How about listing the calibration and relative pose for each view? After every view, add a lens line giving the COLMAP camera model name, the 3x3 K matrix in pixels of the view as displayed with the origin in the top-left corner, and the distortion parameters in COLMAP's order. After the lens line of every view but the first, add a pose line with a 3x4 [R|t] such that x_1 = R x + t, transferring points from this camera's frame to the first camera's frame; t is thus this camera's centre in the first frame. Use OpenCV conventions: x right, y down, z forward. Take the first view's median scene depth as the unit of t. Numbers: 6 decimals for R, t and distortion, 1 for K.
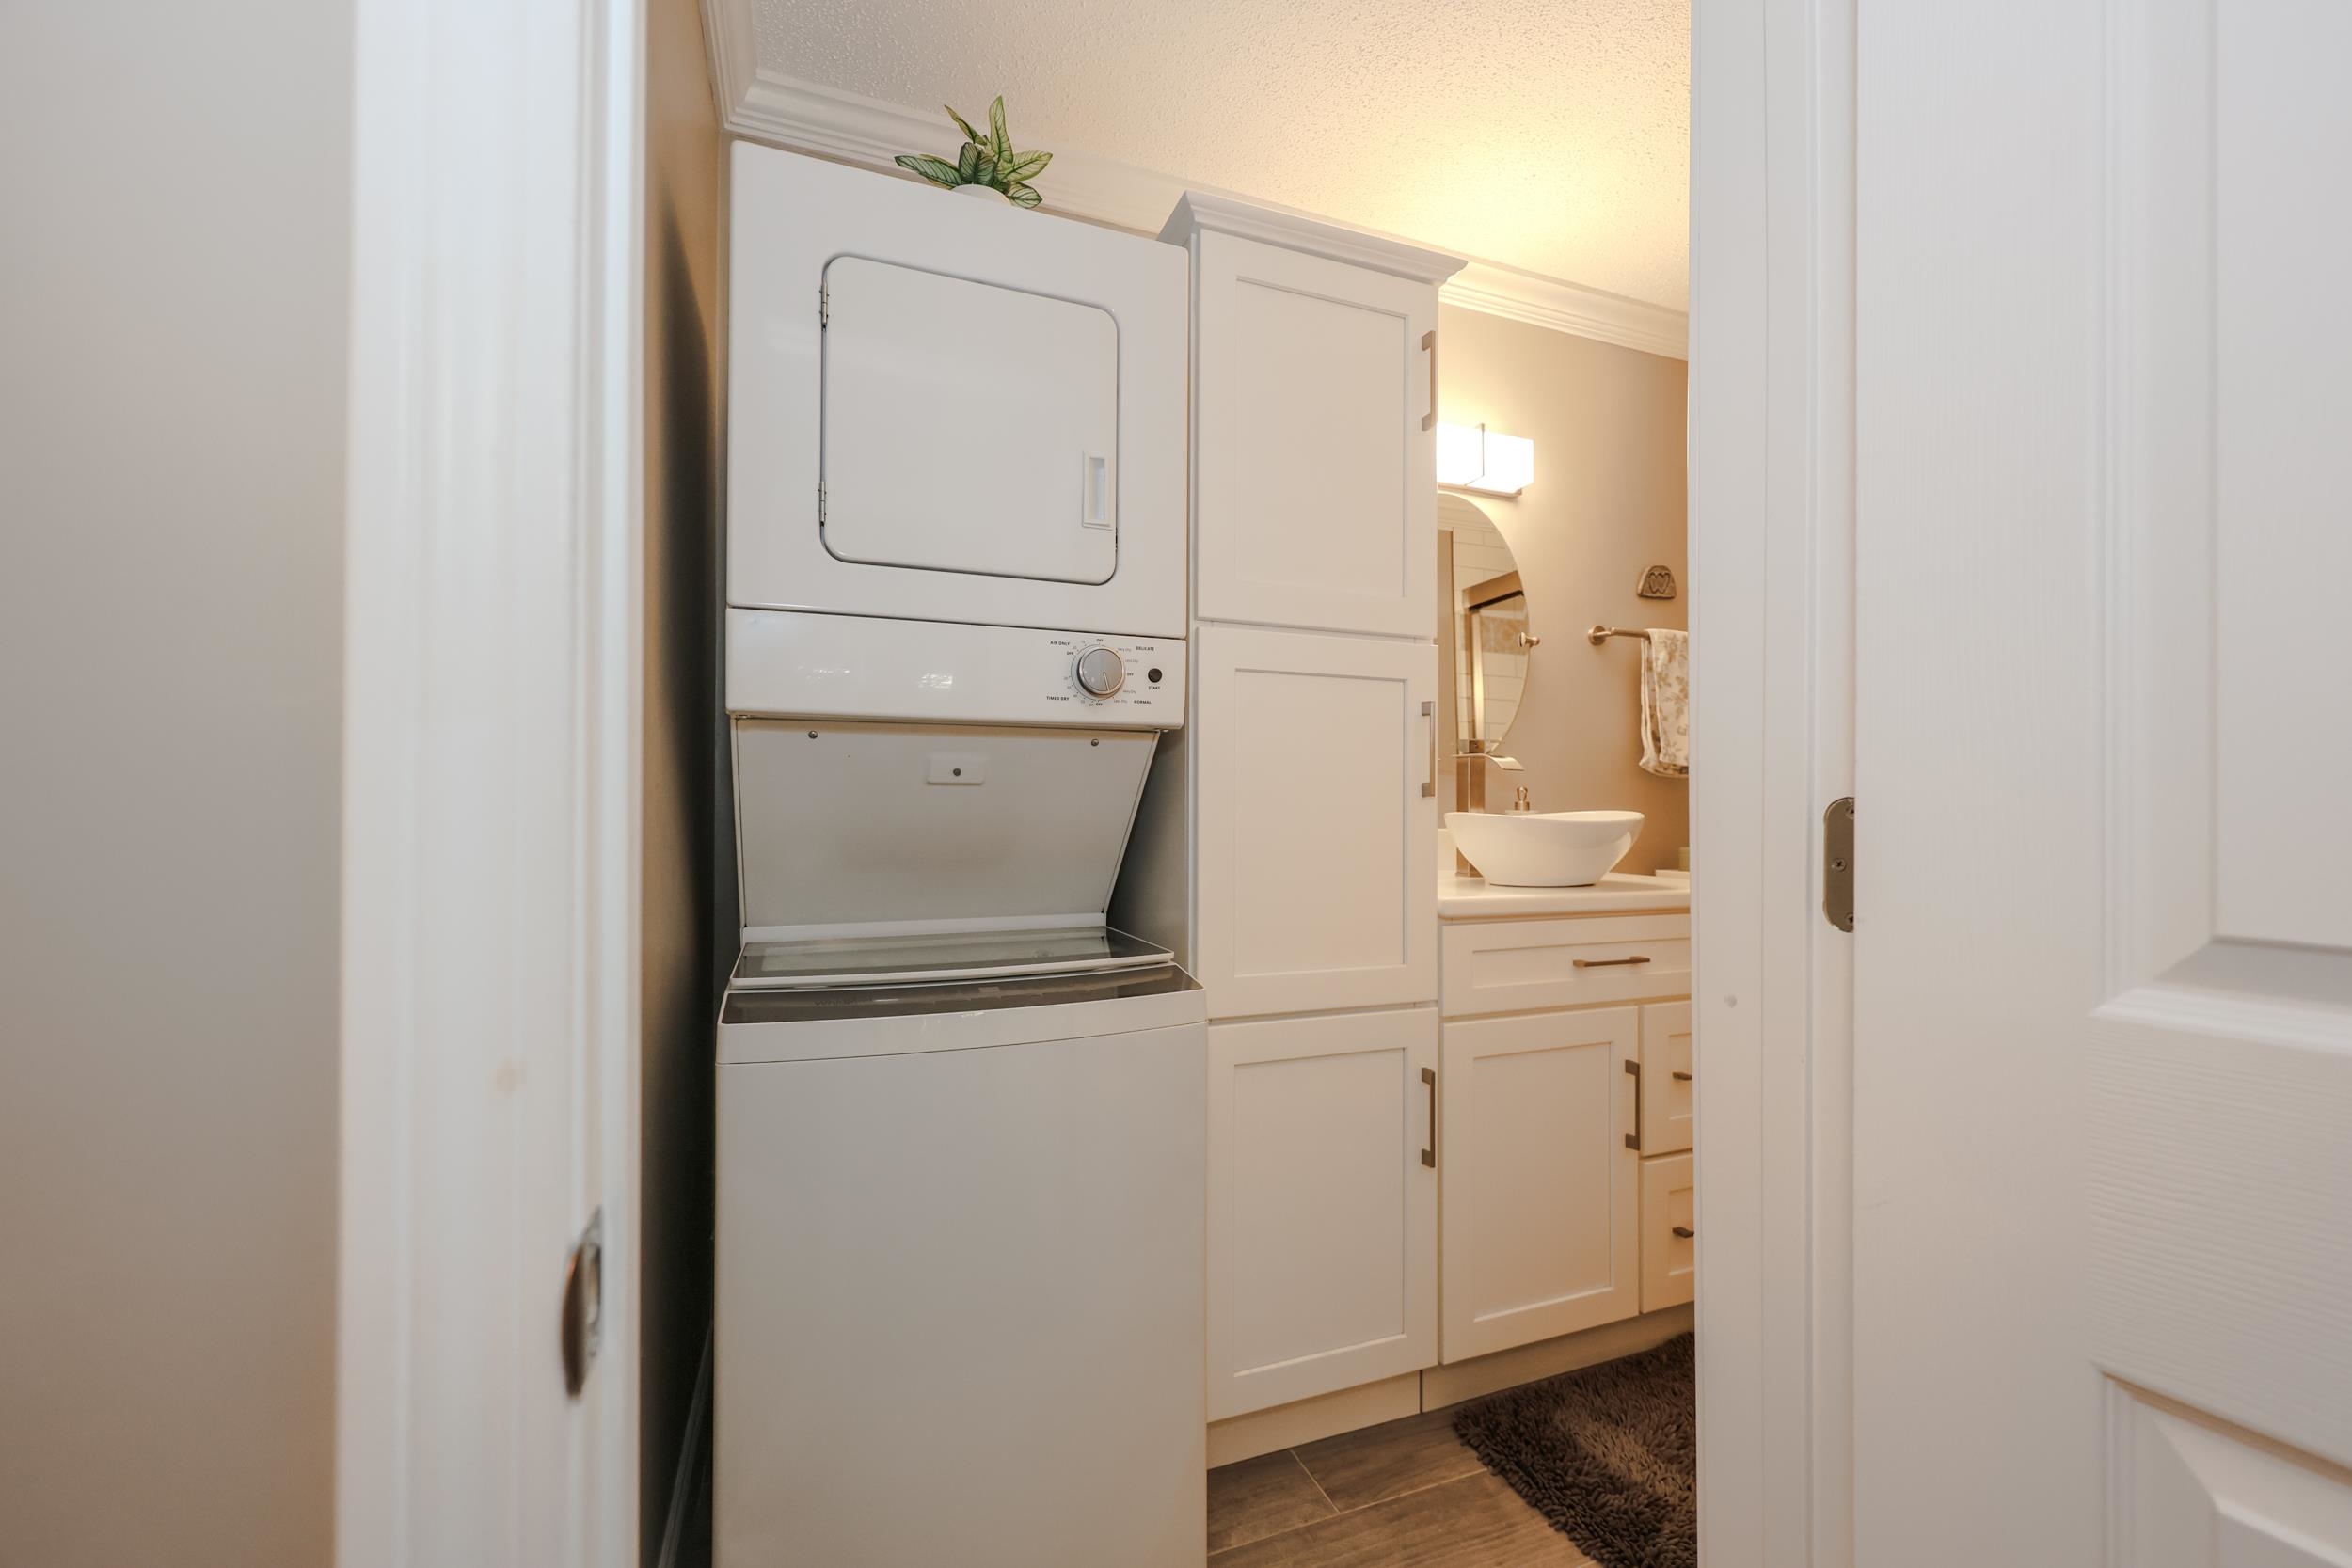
lens RADIAL K [[937.7, 0, 1179.0], [0, 937.7, 790.7], [0, 0, 1]] dist [-0.002870, 0.000093]
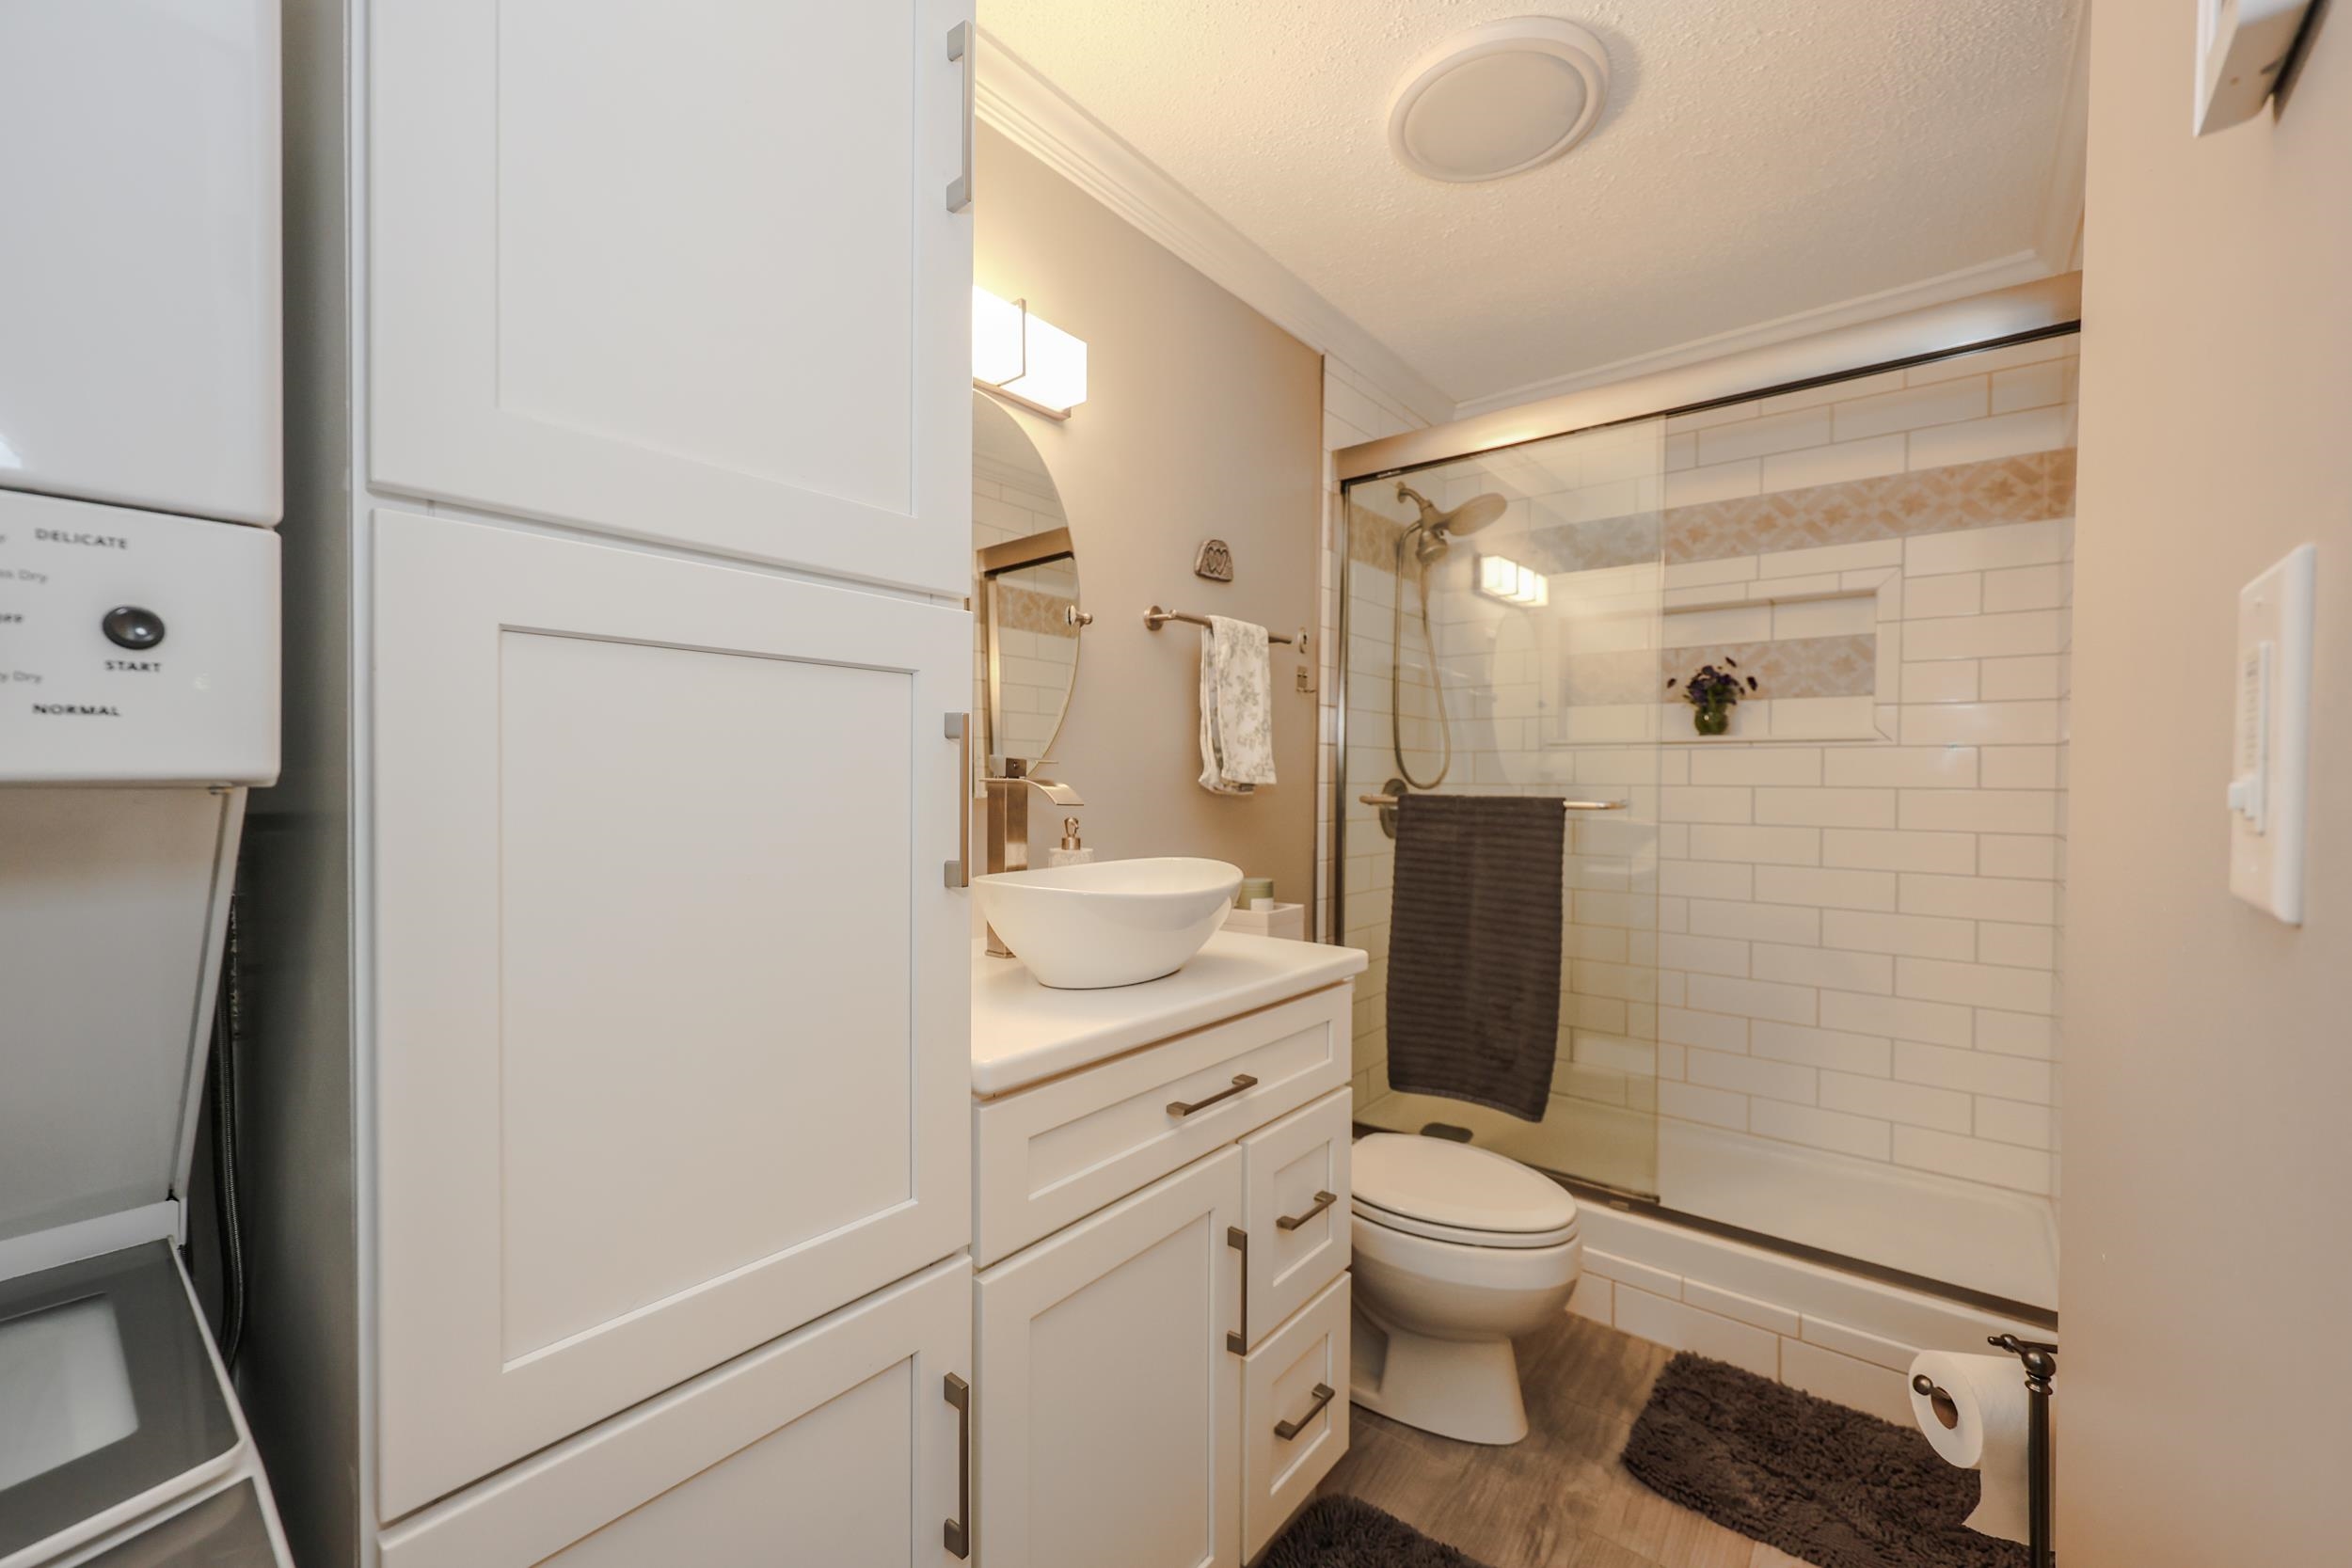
lens RADIAL K [[937.7, 0, 1169.1], [0, 937.7, 785.2], [0, 0, 1]] dist [-0.002870, 0.000093]
pose [[0.872307, -0.004496, 0.488937, 0.070372], [-0.008391, 0.999673, 0.024162, -0.044499], [-0.488886, -0.025179, 0.871984, 0.305299]]
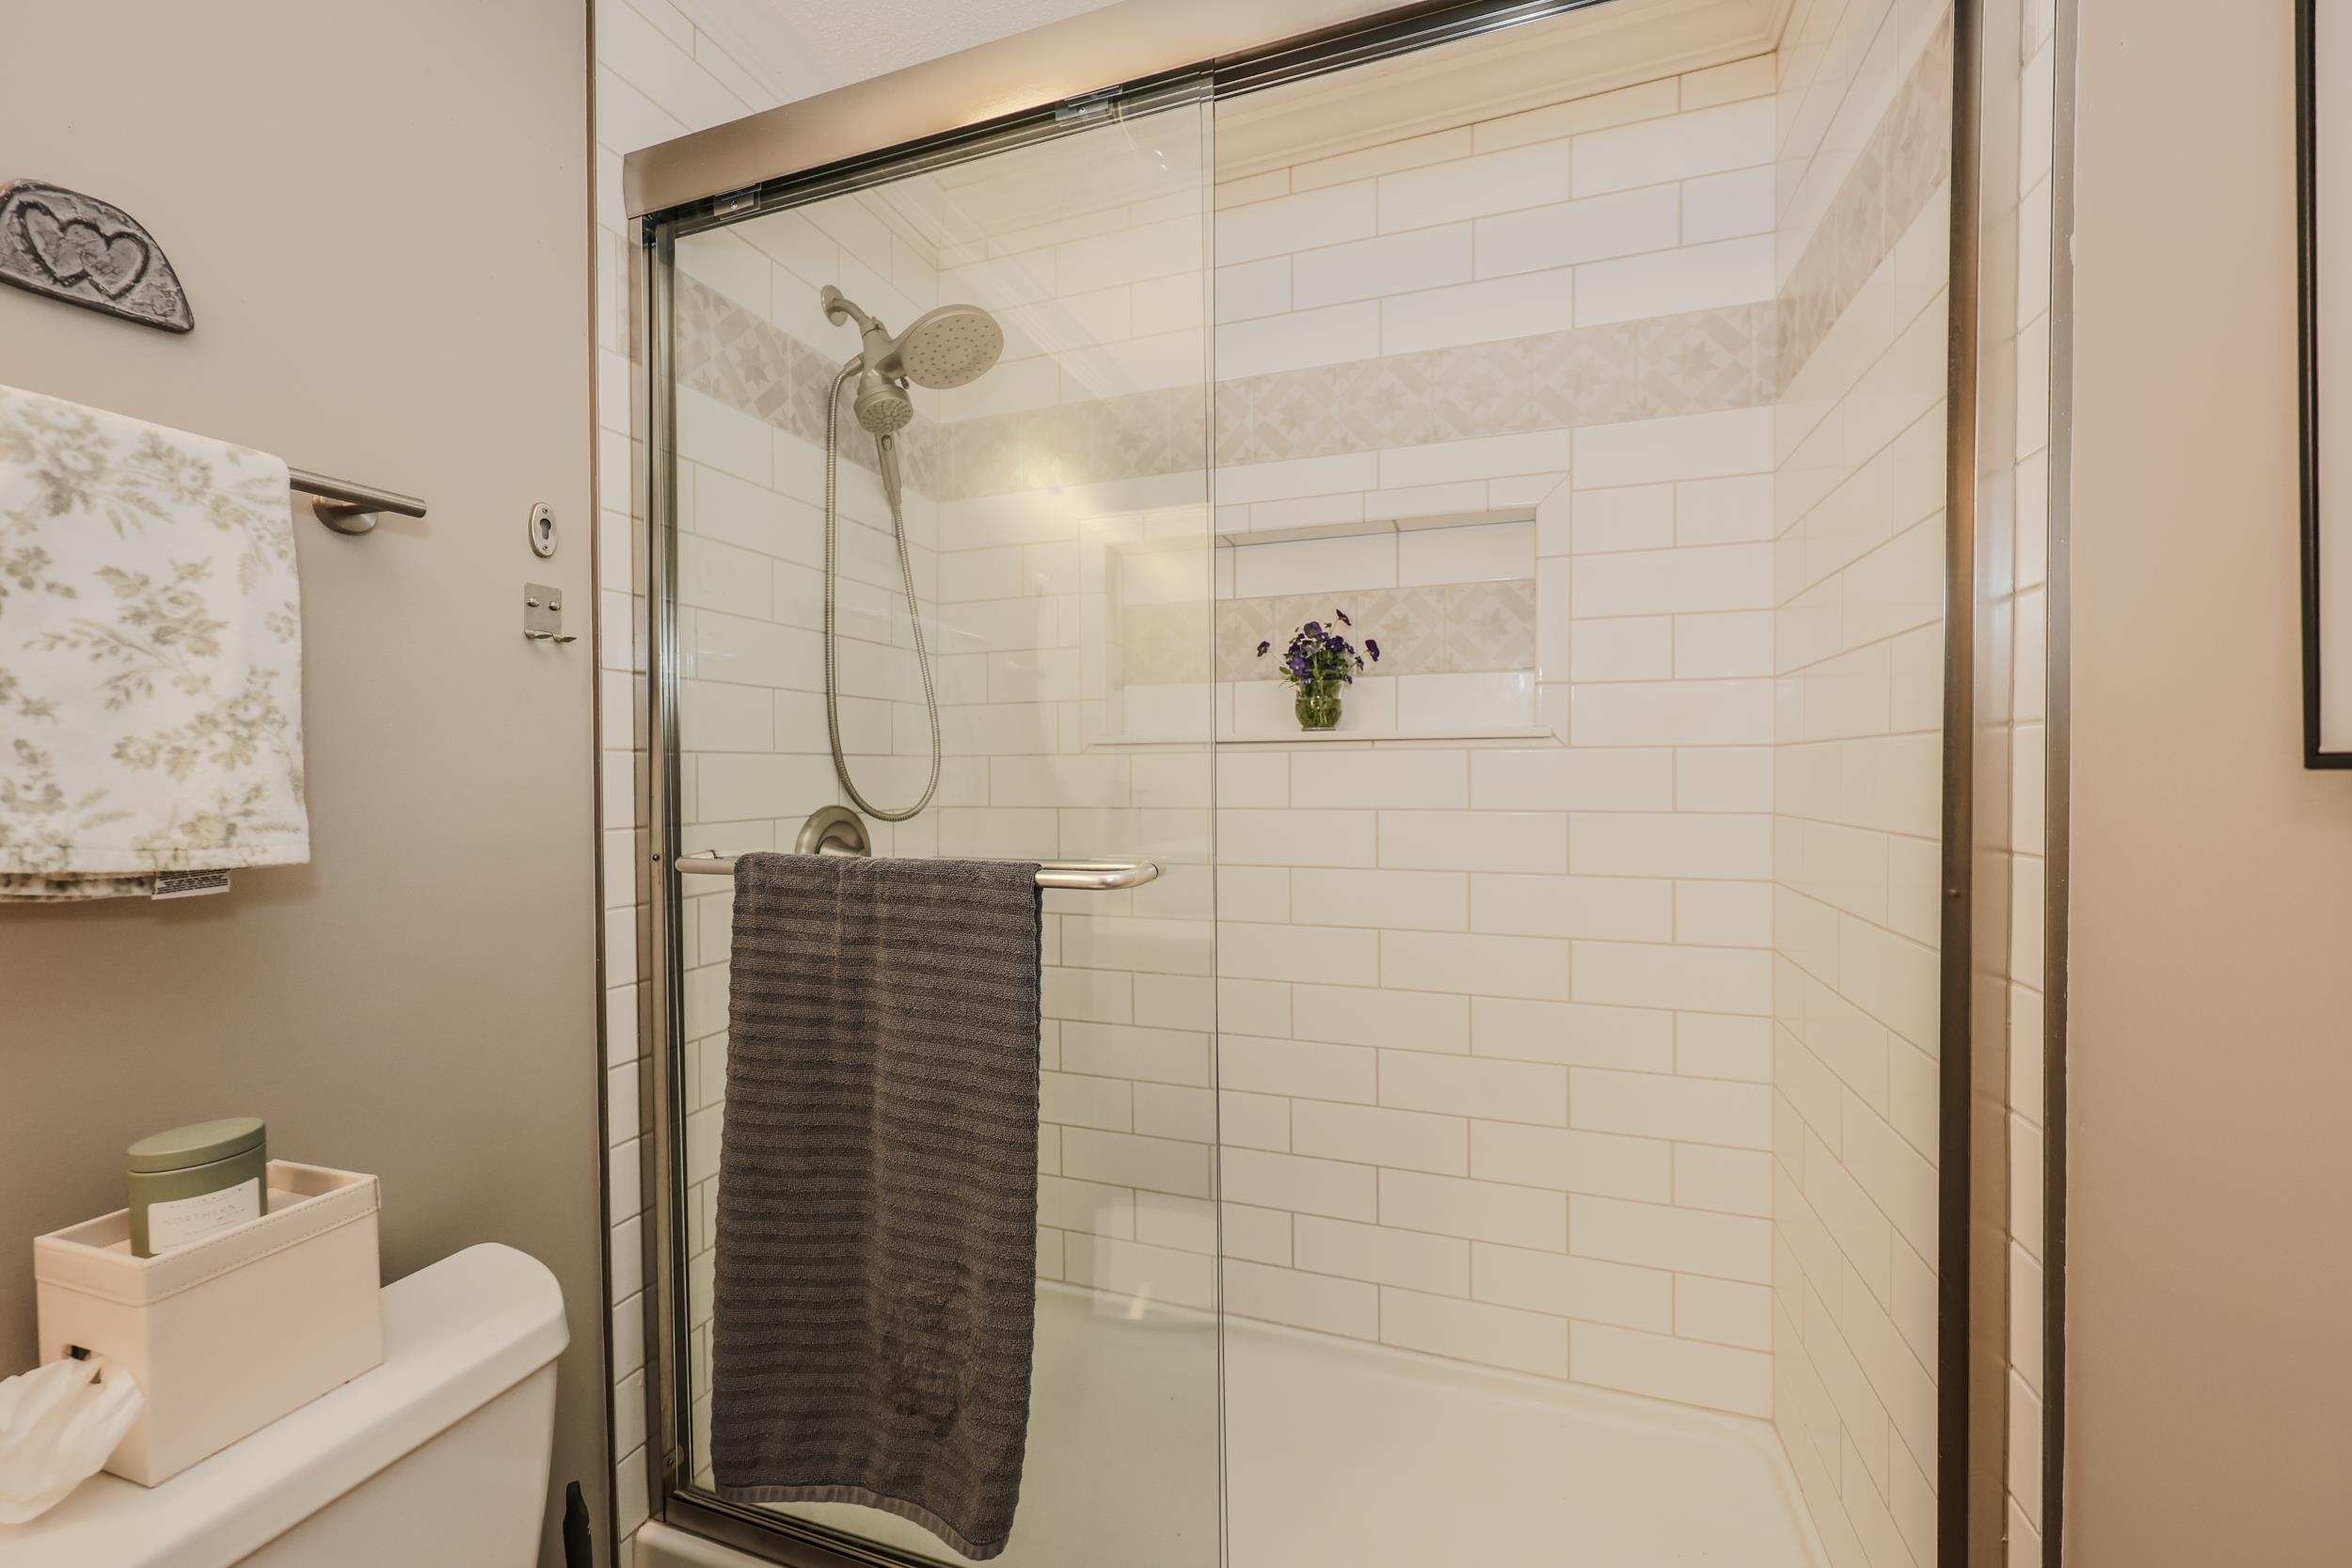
lens RADIAL K [[937.7, 0, 1175.4], [0, 937.7, 771.6], [0, 0, 1]] dist [-0.002870, 0.000093]
pose [[0.649530, -0.016309, 0.760161, 0.536054], [0.001067, 0.999788, 0.020539, -0.064675], [-0.760336, -0.012530, 0.649410, 0.566357]]
